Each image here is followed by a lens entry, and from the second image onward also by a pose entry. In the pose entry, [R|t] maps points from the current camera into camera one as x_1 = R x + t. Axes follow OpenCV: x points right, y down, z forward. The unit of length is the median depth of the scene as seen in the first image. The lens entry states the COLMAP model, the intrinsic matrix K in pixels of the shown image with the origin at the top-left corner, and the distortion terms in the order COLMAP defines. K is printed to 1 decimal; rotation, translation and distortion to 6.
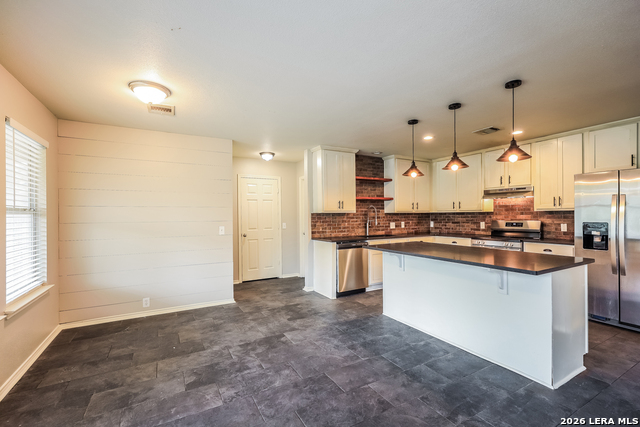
lens RADIAL K [[286.0, 0, 320.5], [0, 286.0, 215.3], [0, 0, 1]] dist [0.000362, 0.000025]
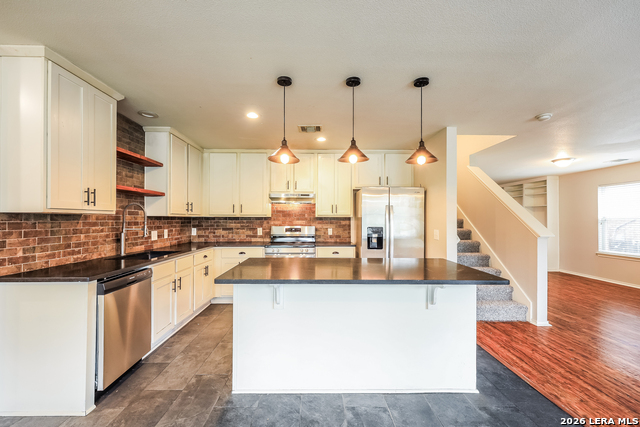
lens RADIAL K [[282.4, 0, 318.8], [0, 282.4, 215.2], [0, 0, 1]] dist [-0.000690, 0.000322]
pose [[0.478804, 0.022496, 0.877633, -0.143998], [-0.007008, 0.999738, -0.021803, 0.001023], [-0.877894, 0.004289, 0.478836, 0.412644]]
